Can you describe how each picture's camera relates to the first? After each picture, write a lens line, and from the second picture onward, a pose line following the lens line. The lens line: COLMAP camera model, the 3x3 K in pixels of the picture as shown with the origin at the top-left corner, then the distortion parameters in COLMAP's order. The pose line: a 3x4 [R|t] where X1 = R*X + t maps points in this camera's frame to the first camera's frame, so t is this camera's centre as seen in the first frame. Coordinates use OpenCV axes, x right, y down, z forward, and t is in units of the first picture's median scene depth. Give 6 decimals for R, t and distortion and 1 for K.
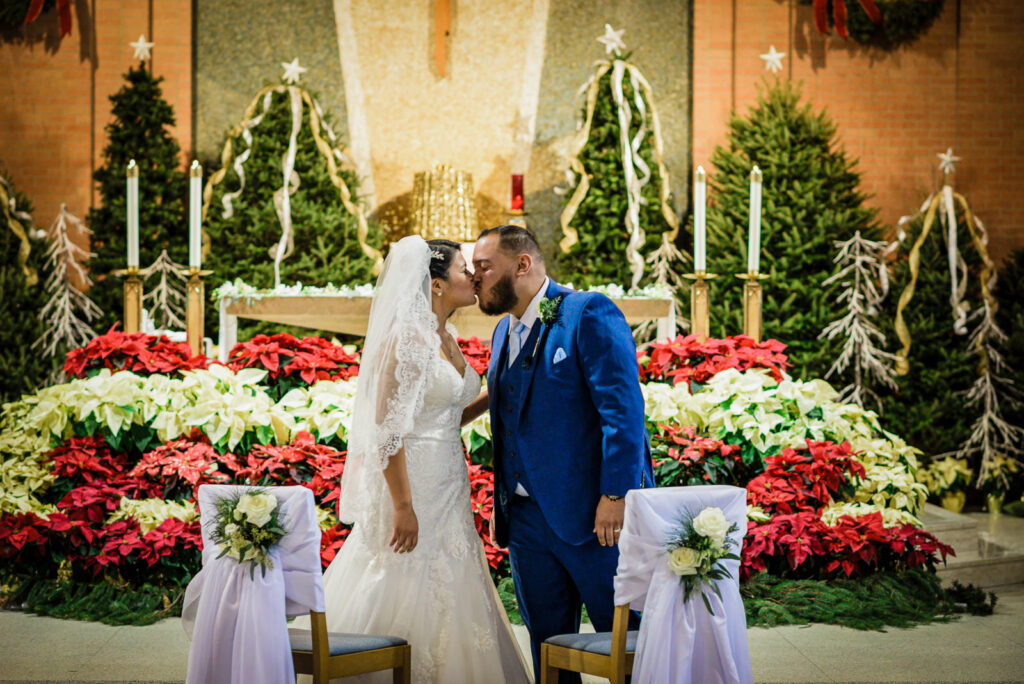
lens RADIAL K [[2584.6, 0, 512.0], [0, 2584.6, 342.0], [0, 0, 1]] dist [-0.019419, 0.087897]
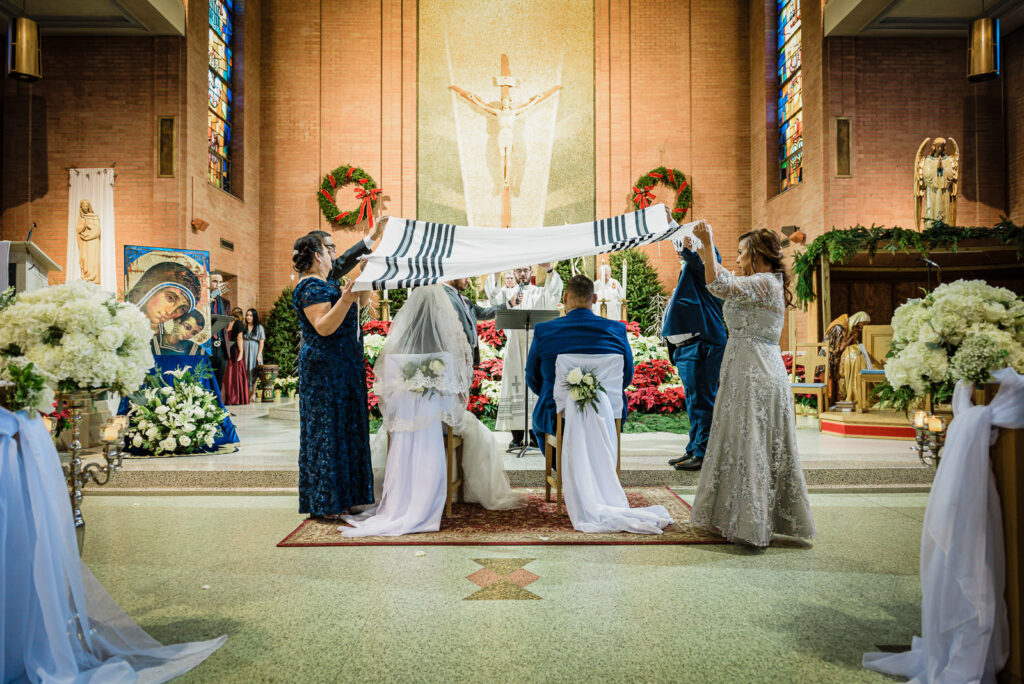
lens RADIAL K [[771.5, 0, 512.0], [0, 771.5, 342.0], [0, 0, 1]] dist [0.001554, -0.000603]
pose [[0.999617, -0.007551, -0.026617, 0.001054], [0.006889, 0.999667, -0.024877, 0.028080], [0.026796, 0.024684, 0.999336, 0.184356]]
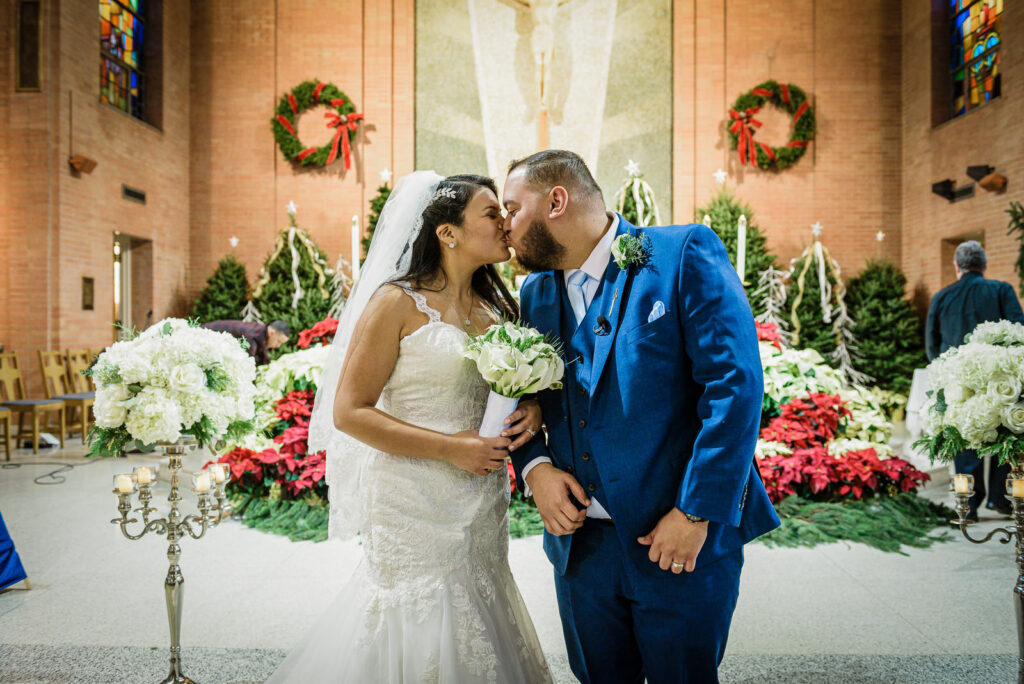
lens RADIAL K [[889.0, 0, 518.2], [0, 889.0, 329.5], [0, 0, 1]] dist [-0.017626, 0.000292]
pose [[0.998766, -0.004095, -0.049497, -0.013900], [0.003919, 0.999986, -0.003667, 0.003513], [0.049512, 0.003469, 0.998768, 0.365066]]
